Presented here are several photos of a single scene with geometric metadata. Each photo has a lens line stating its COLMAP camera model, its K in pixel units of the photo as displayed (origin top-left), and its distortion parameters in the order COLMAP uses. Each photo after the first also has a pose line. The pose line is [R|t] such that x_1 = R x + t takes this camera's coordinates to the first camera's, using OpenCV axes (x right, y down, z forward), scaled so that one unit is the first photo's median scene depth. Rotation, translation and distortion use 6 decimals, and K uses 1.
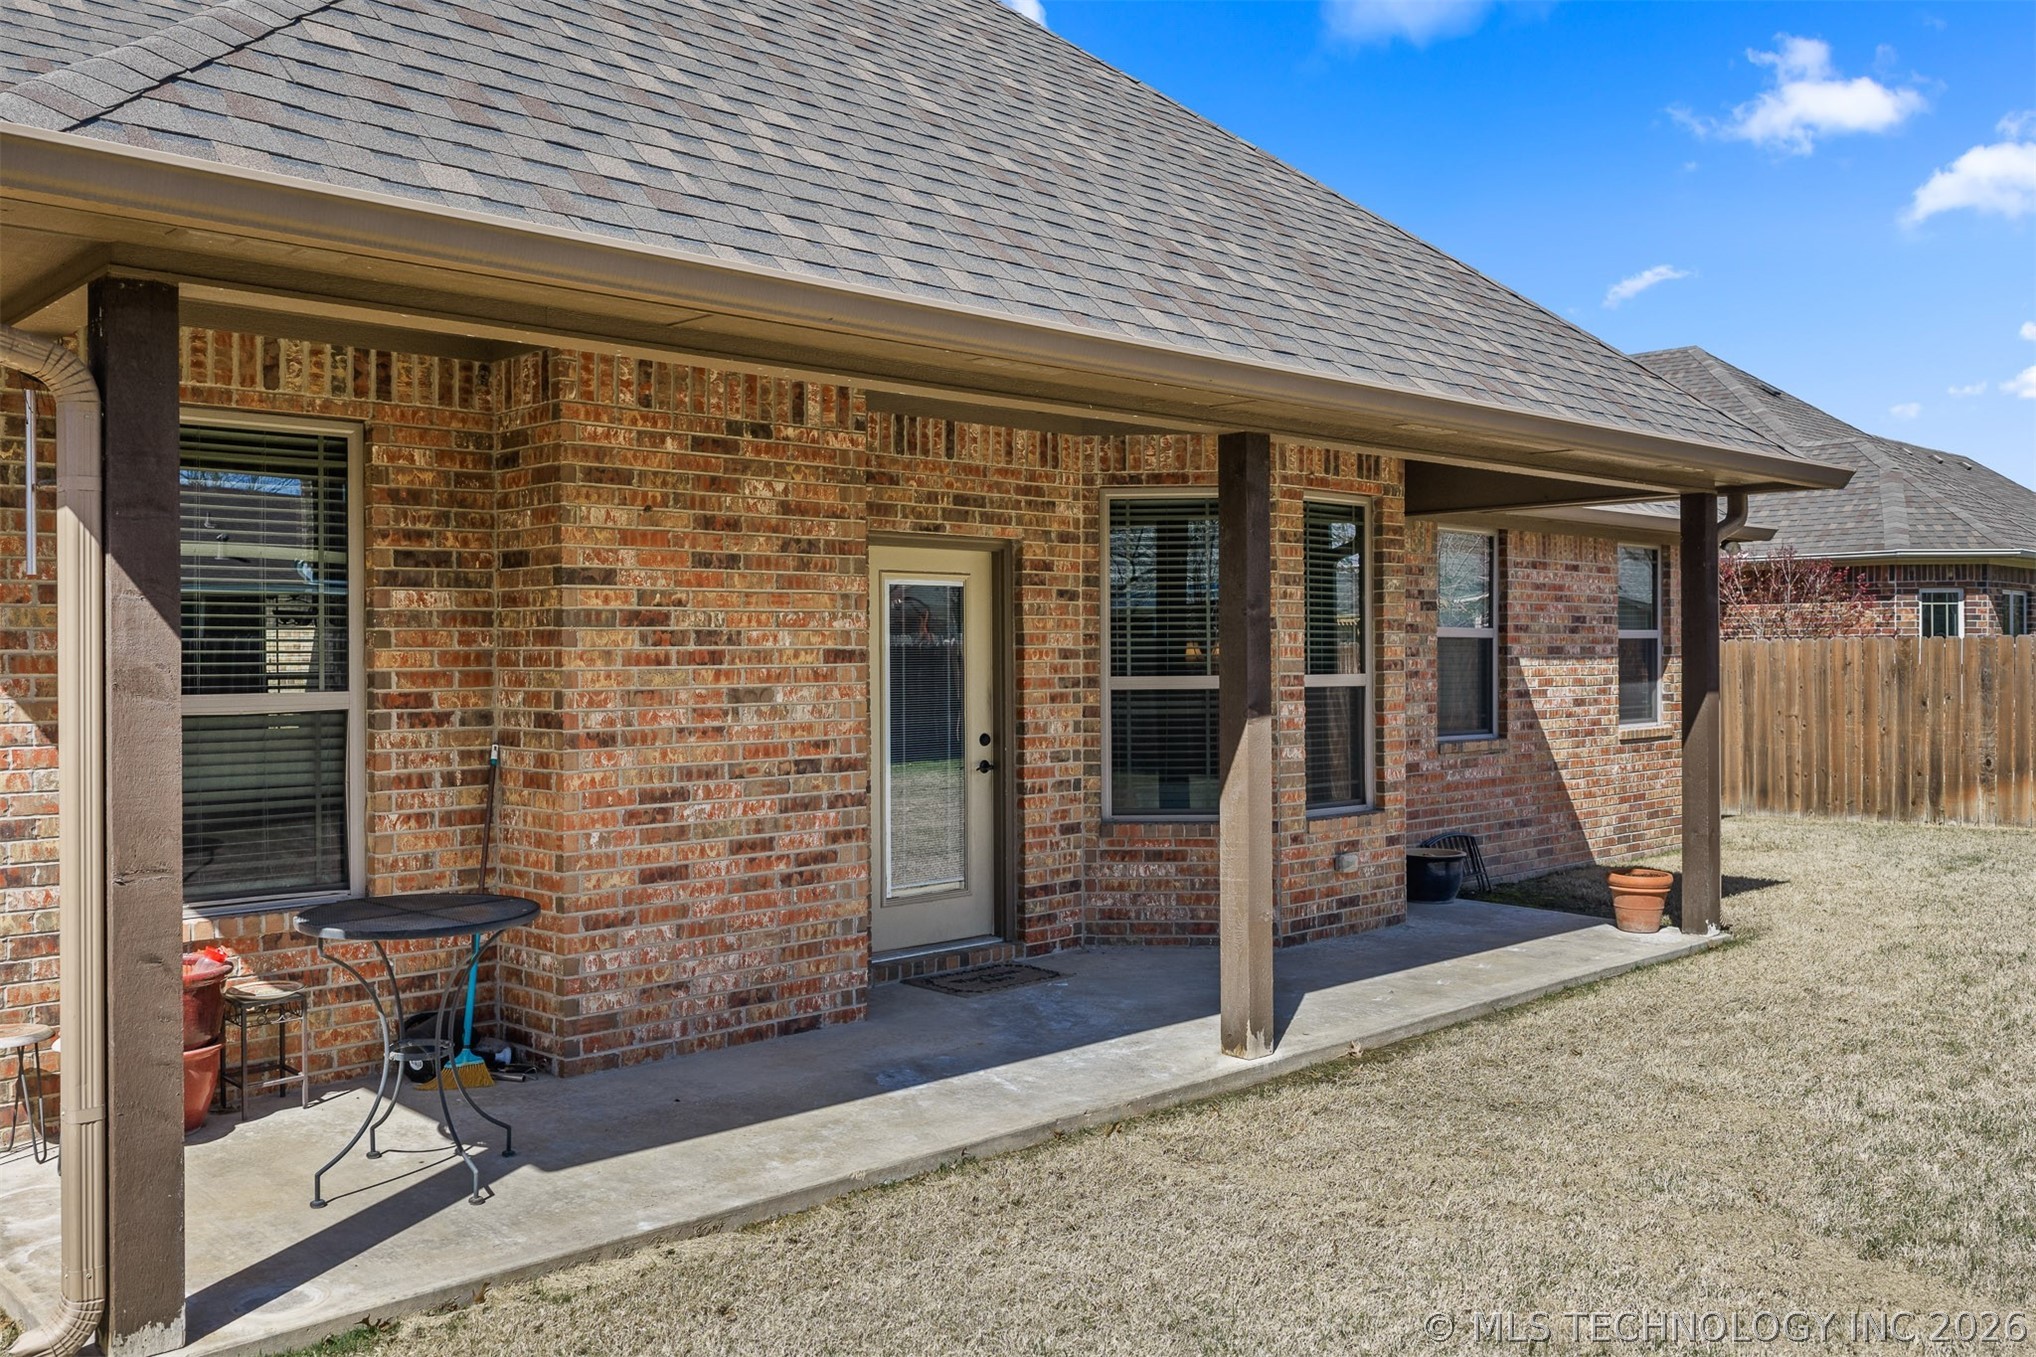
lens RADIAL K [[1680.5, 0, 1018.0], [0, 1680.5, 678.5], [0, 0, 1]] dist [0.015185, -0.016540]
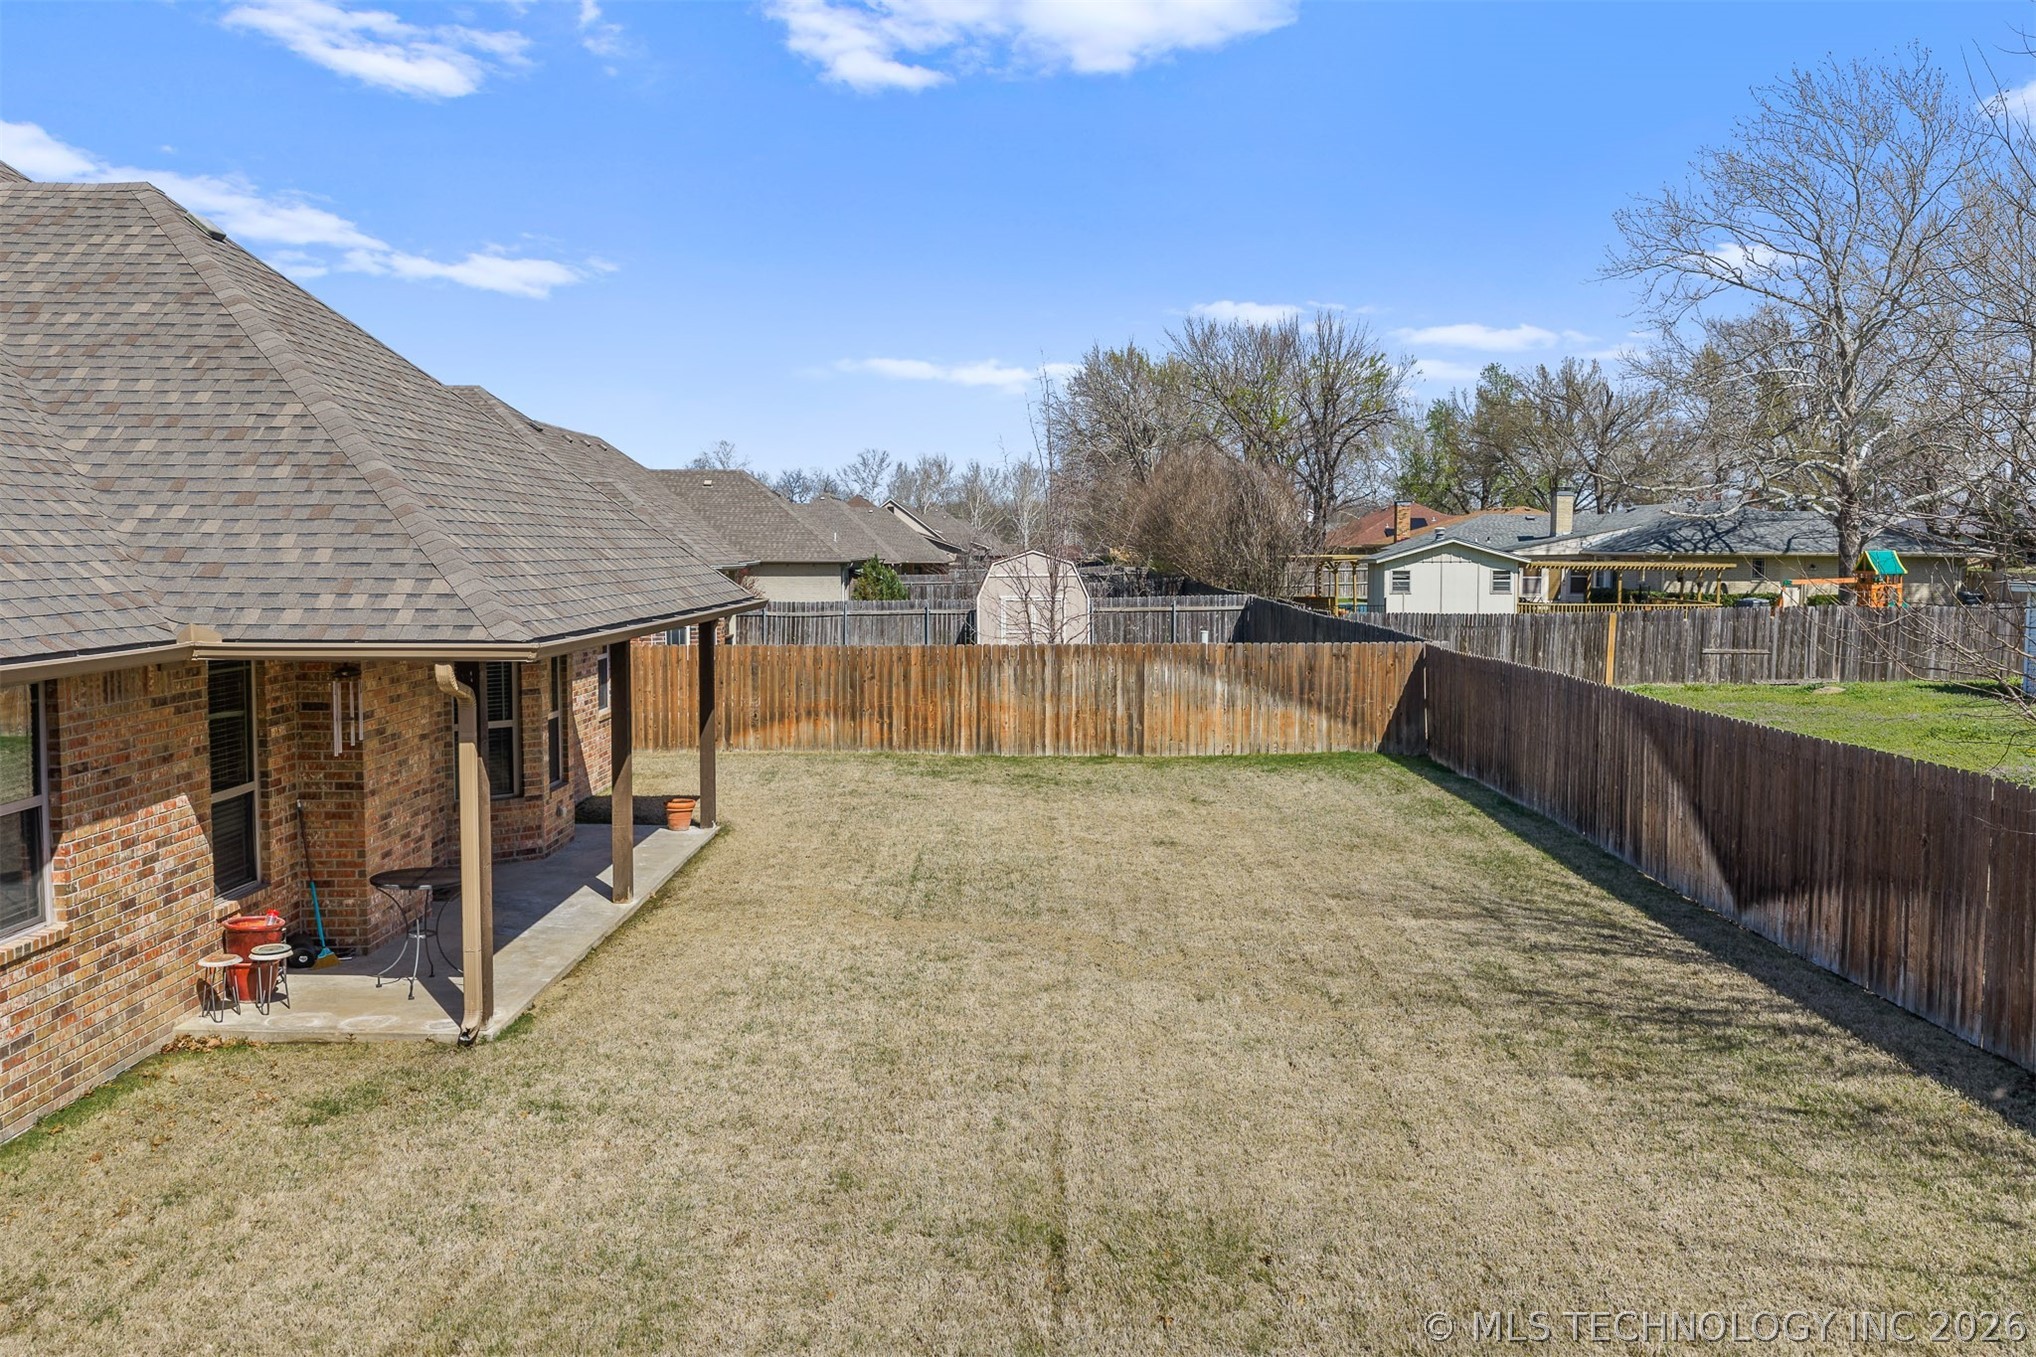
lens RADIAL K [[1680.5, 0, 1018.0], [0, 1680.5, 678.5], [0, 0, 1]] dist [0.015185, -0.016540]
pose [[0.696530, -0.047745, 0.715937, -0.613134], [0.004842, 0.998074, 0.061850, -0.119646], [-0.717511, -0.039614, 0.695420, -0.528068]]
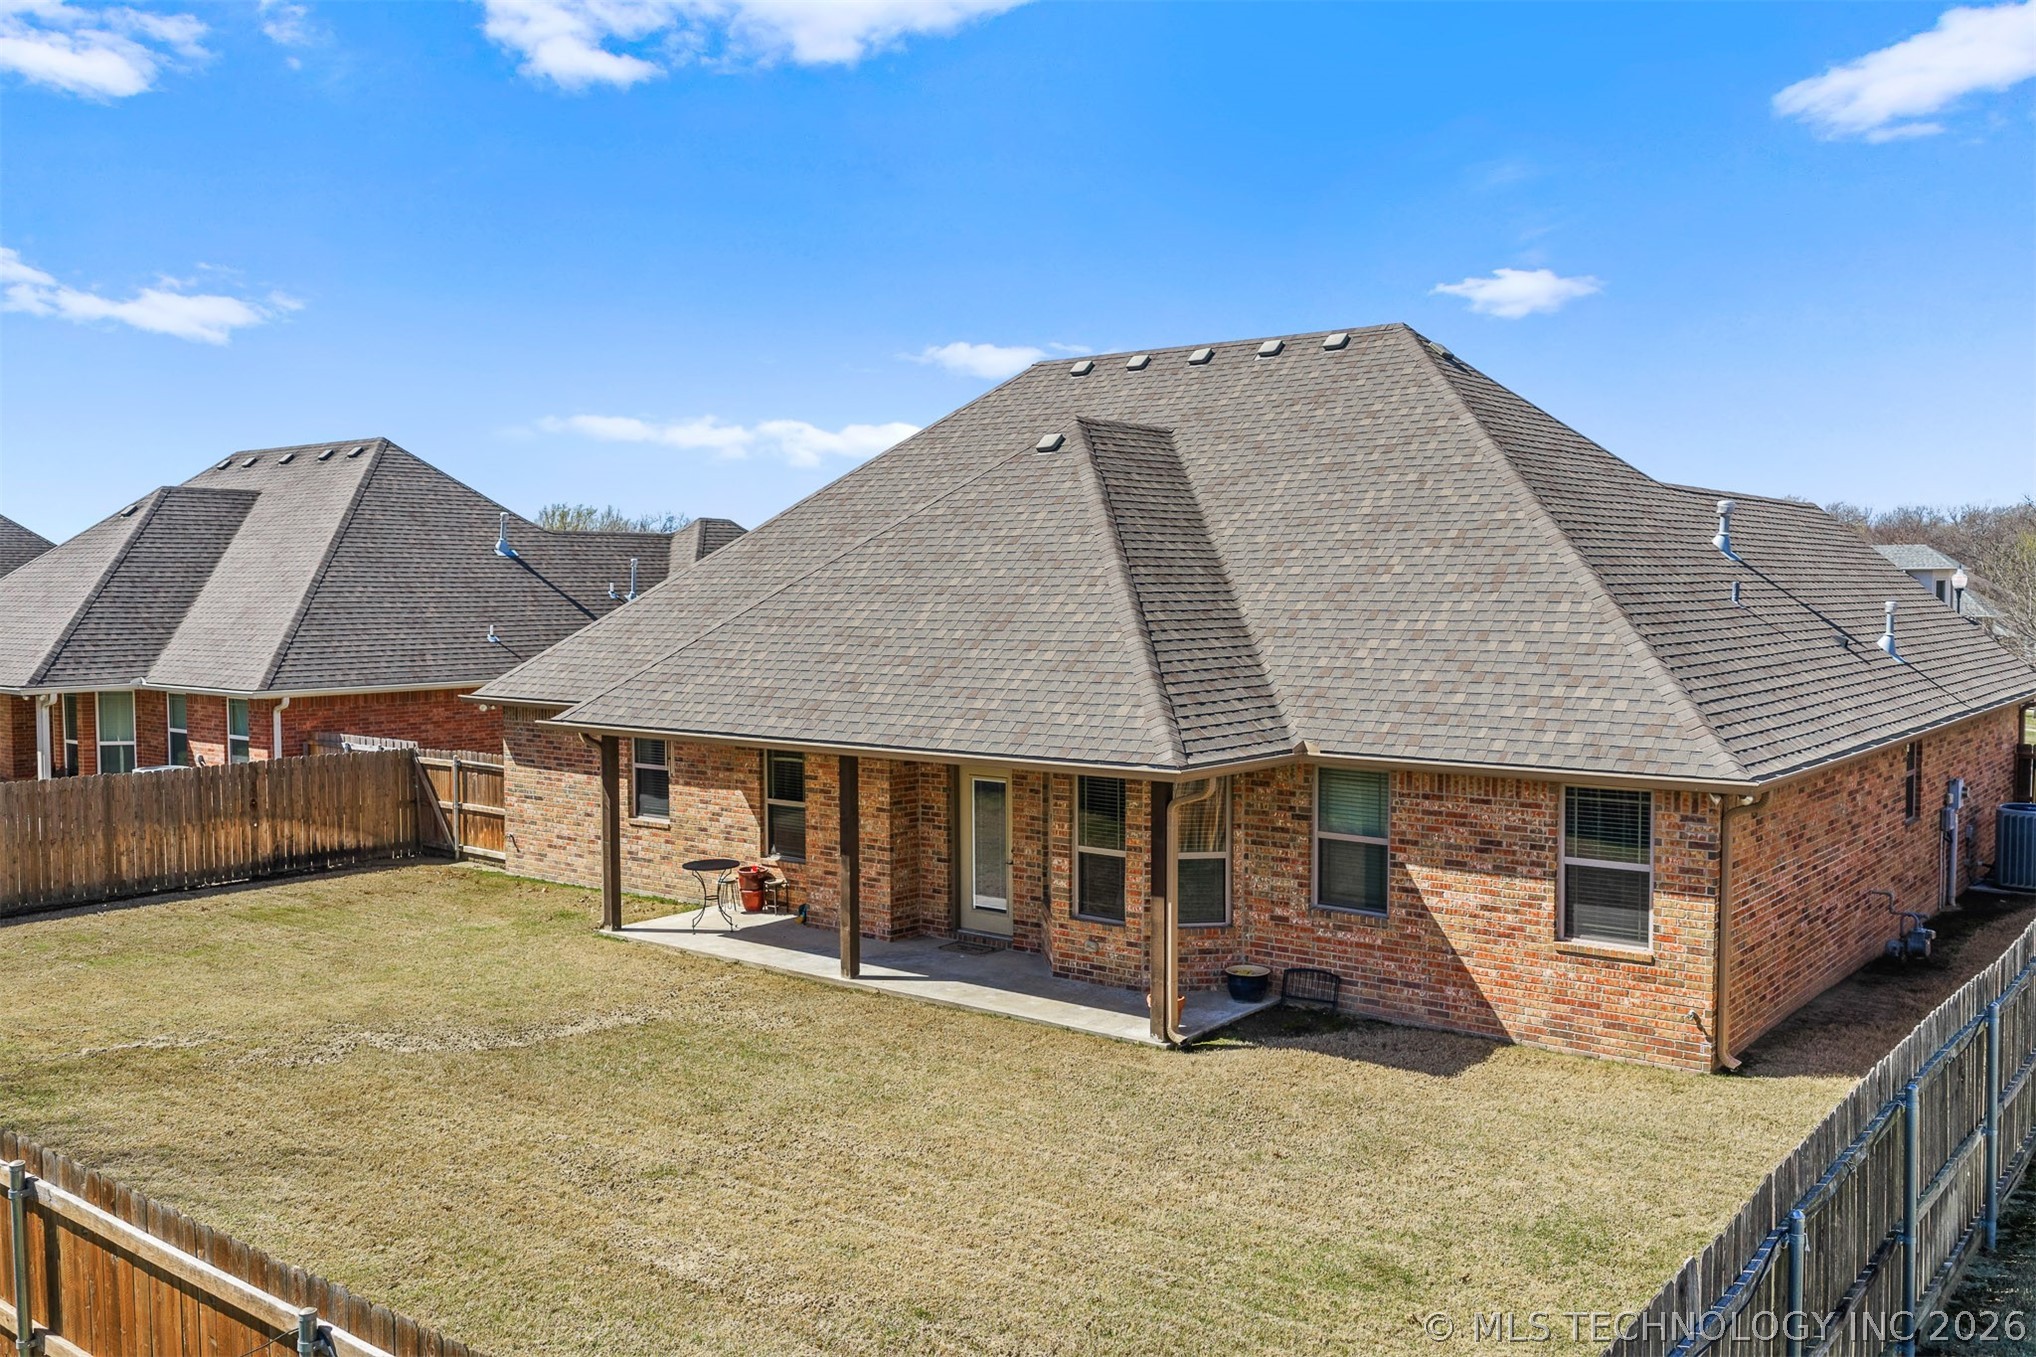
lens RADIAL K [[1680.5, 0, 1018.0], [0, 1680.5, 678.5], [0, 0, 1]] dist [0.015185, -0.016540]
pose [[0.133899, 0.062488, -0.989023, 1.592721], [-0.011166, 0.998042, 0.061546, -0.241808], [0.990932, 0.002802, 0.134334, 0.505910]]
